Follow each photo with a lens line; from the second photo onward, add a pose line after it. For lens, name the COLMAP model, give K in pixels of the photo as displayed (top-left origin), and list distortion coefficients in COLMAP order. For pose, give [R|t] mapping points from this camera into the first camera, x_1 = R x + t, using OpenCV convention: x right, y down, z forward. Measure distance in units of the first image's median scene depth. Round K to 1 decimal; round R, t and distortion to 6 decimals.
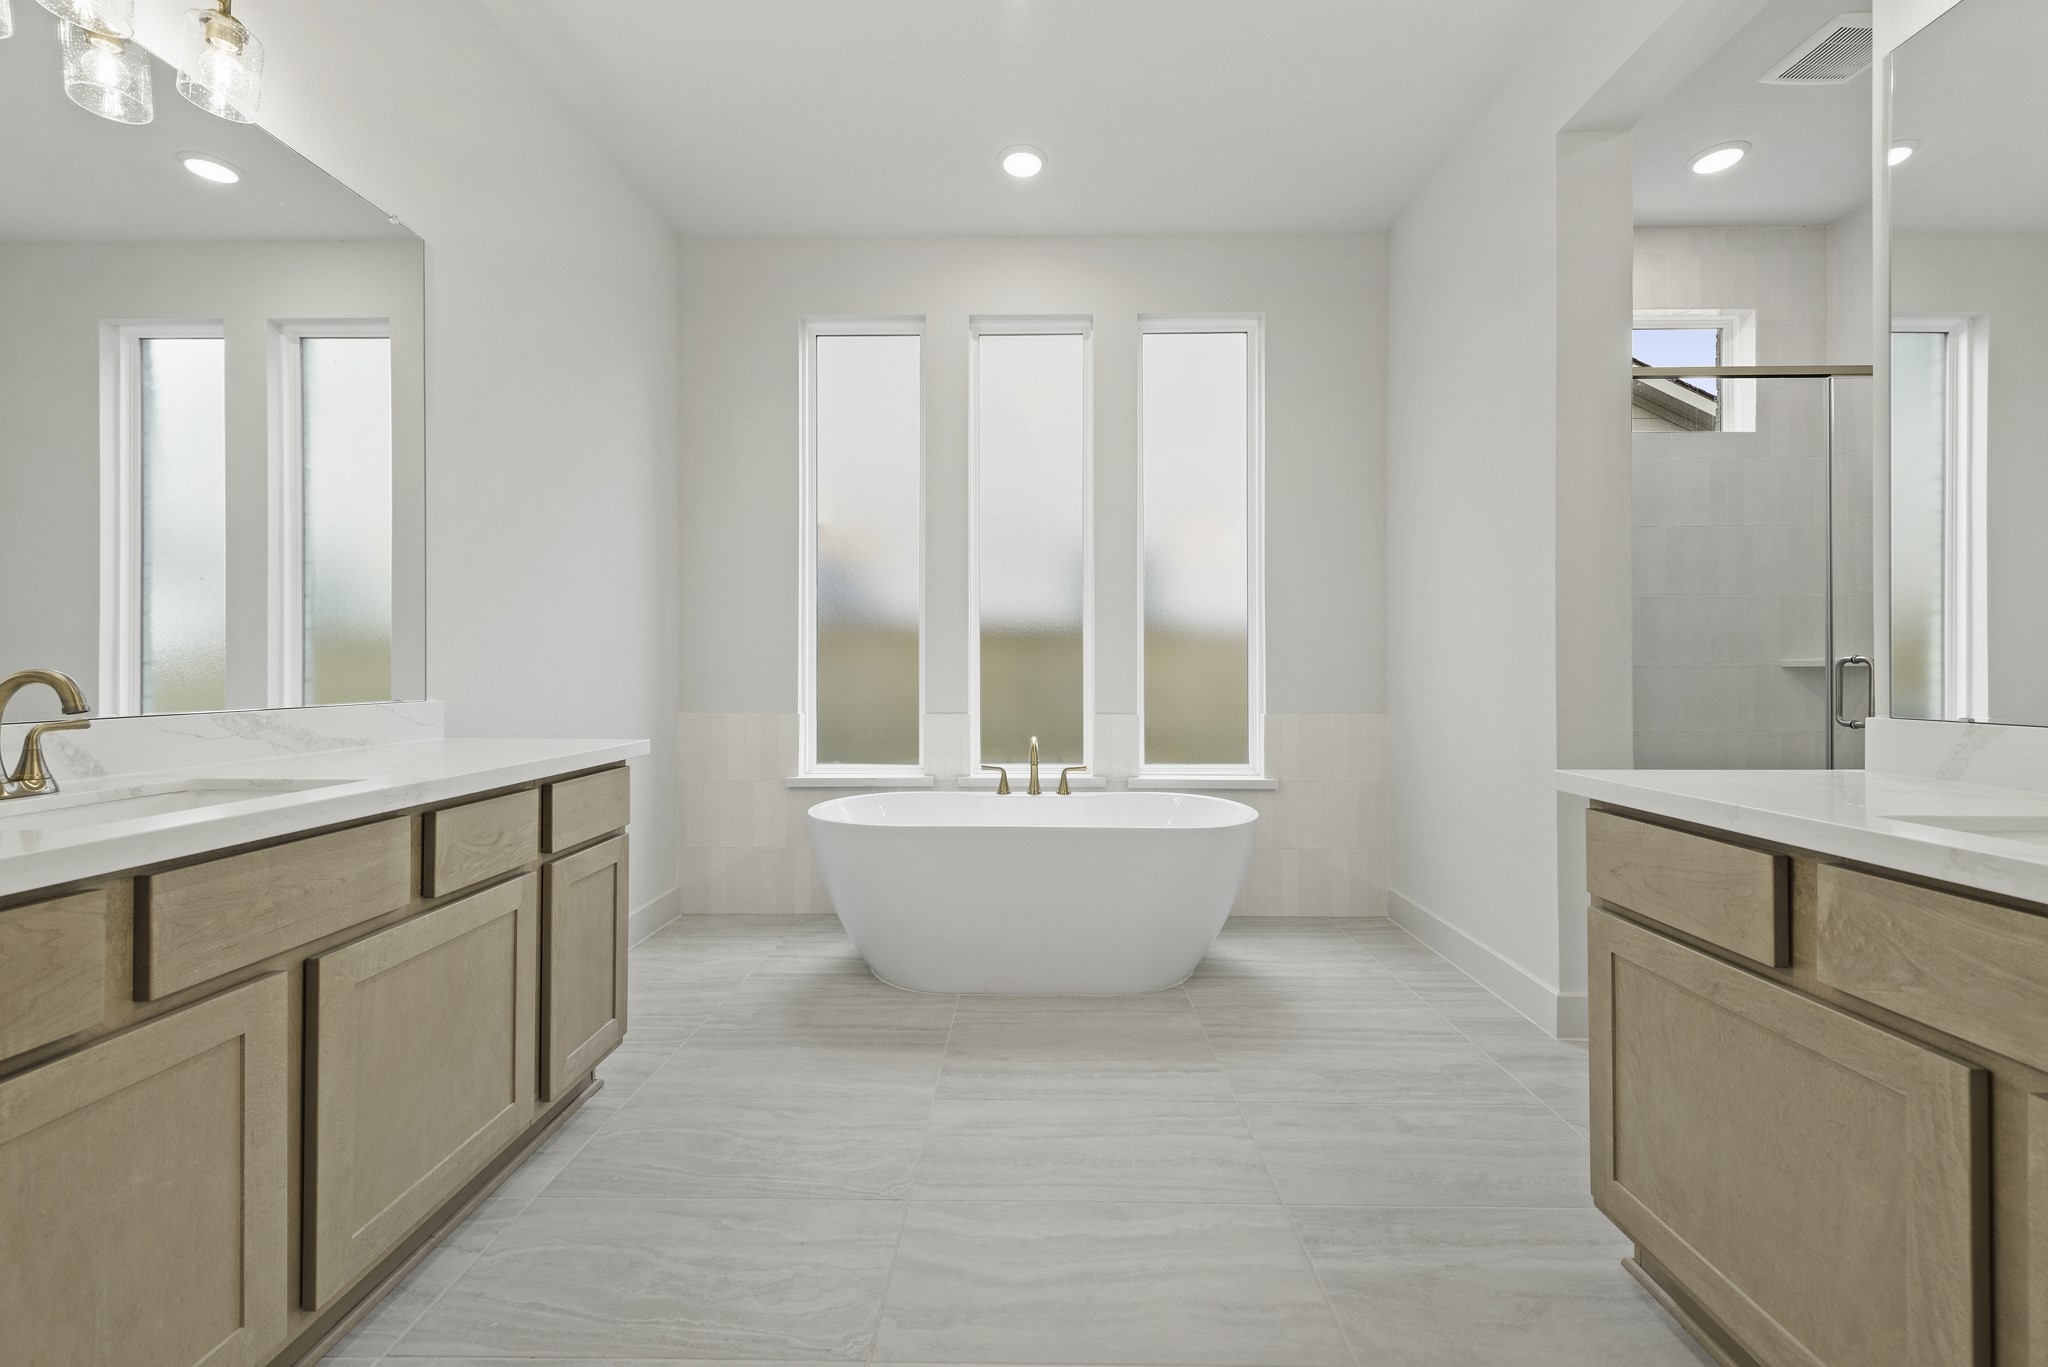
lens RADIAL K [[803.1, 0, 1028.7], [0, 803.1, 672.8], [0, 0, 1]] dist [0.013653, -0.003989]
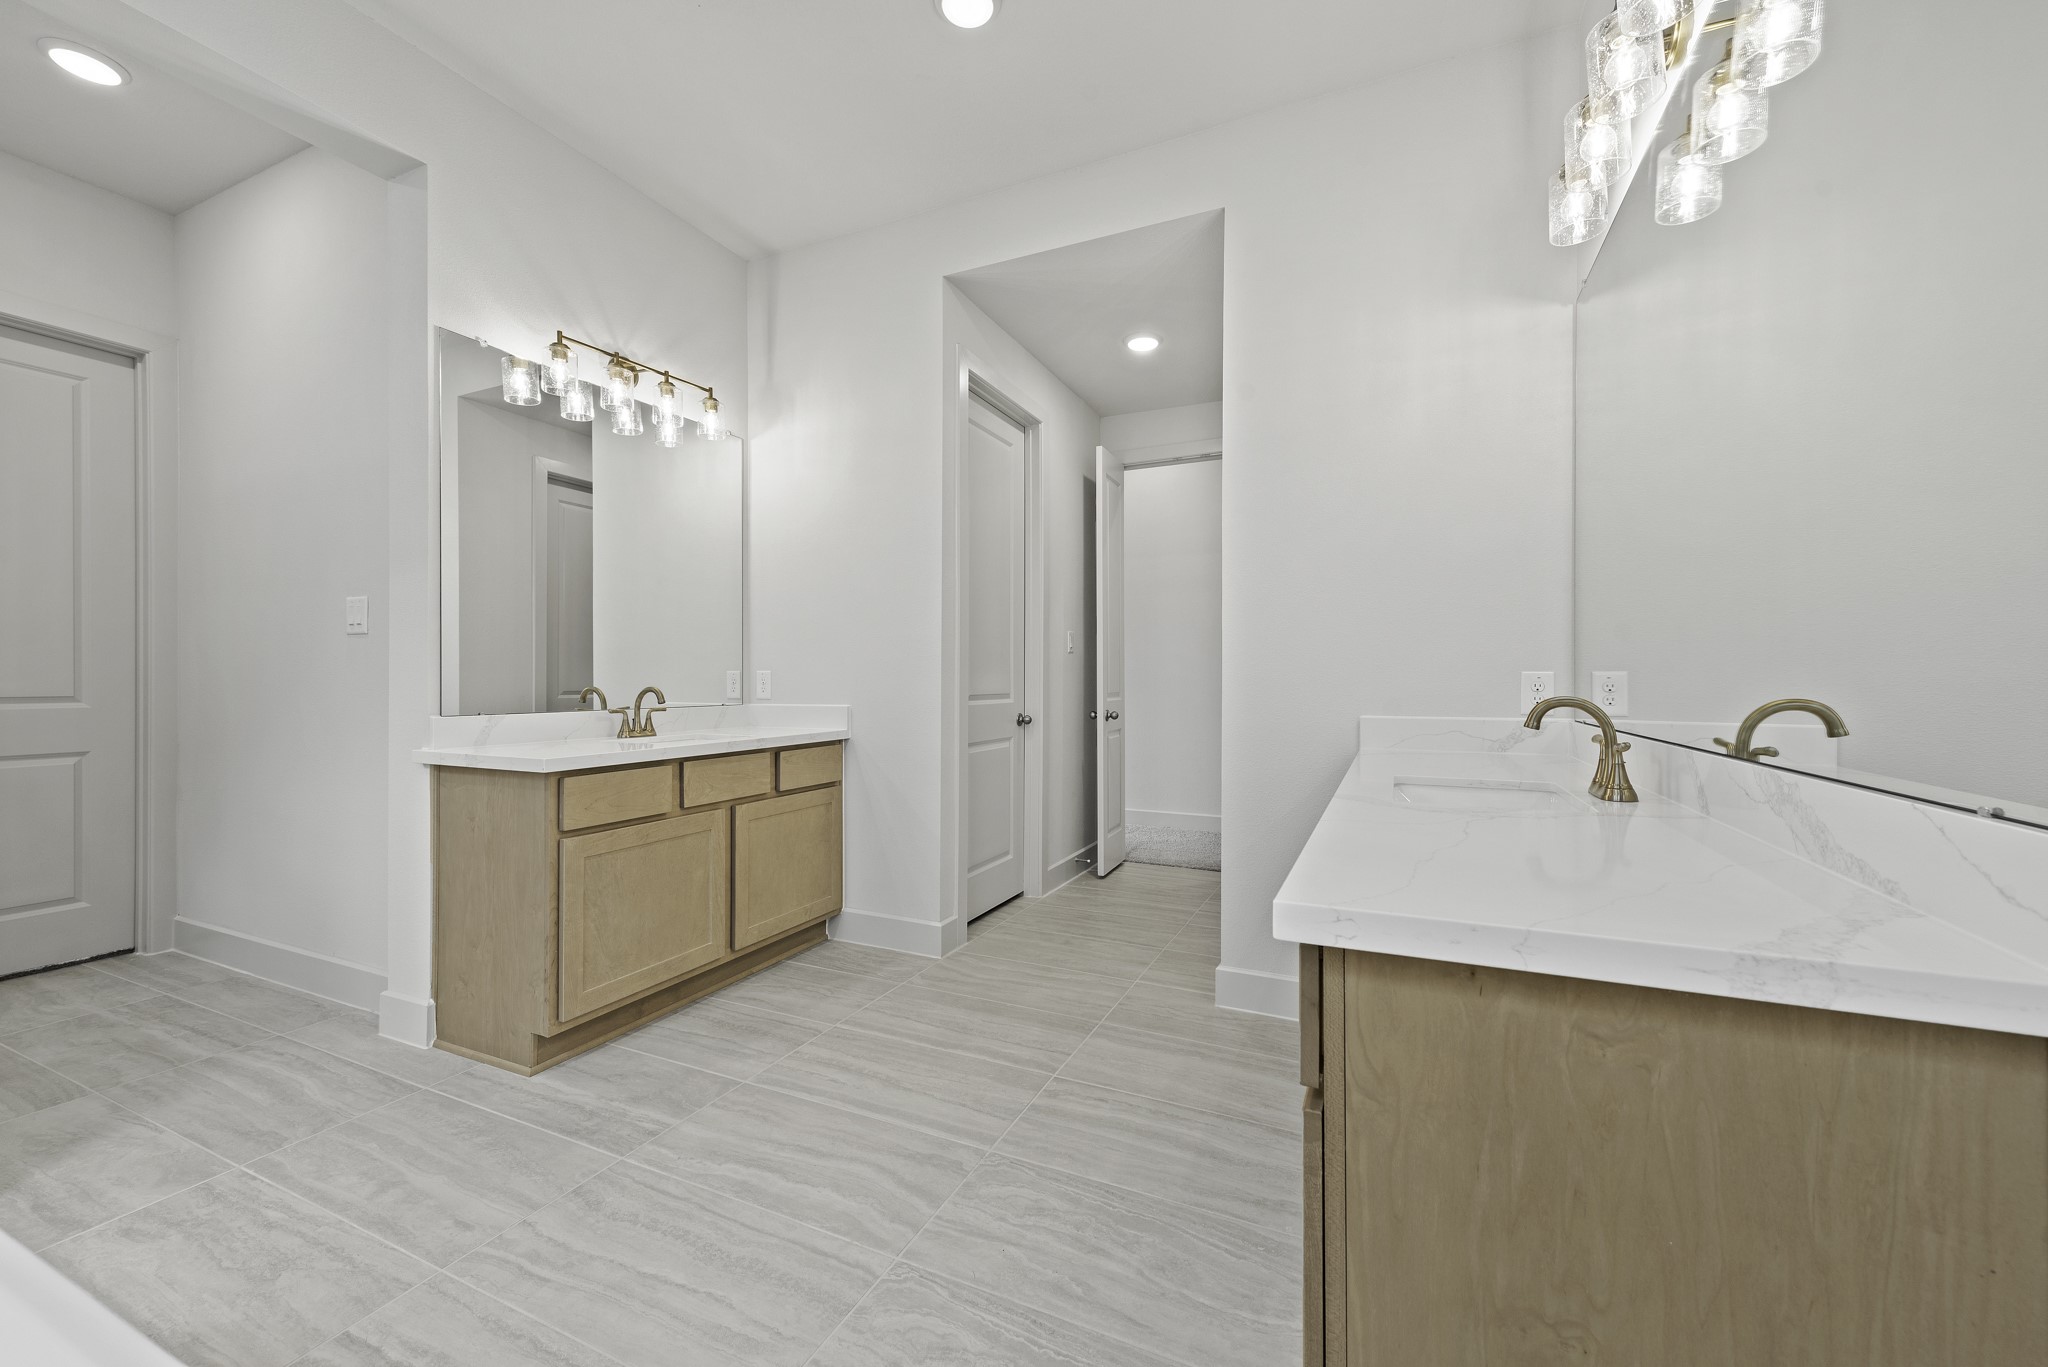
lens RADIAL K [[803.1, 0, 1028.7], [0, 803.1, 672.8], [0, 0, 1]] dist [0.013653, -0.003989]
pose [[-0.912306, 0.000812, 0.409508, -0.735516], [-0.000511, 0.999995, -0.003121, -0.029492], [-0.409508, -0.003056, -0.912301, 1.957034]]
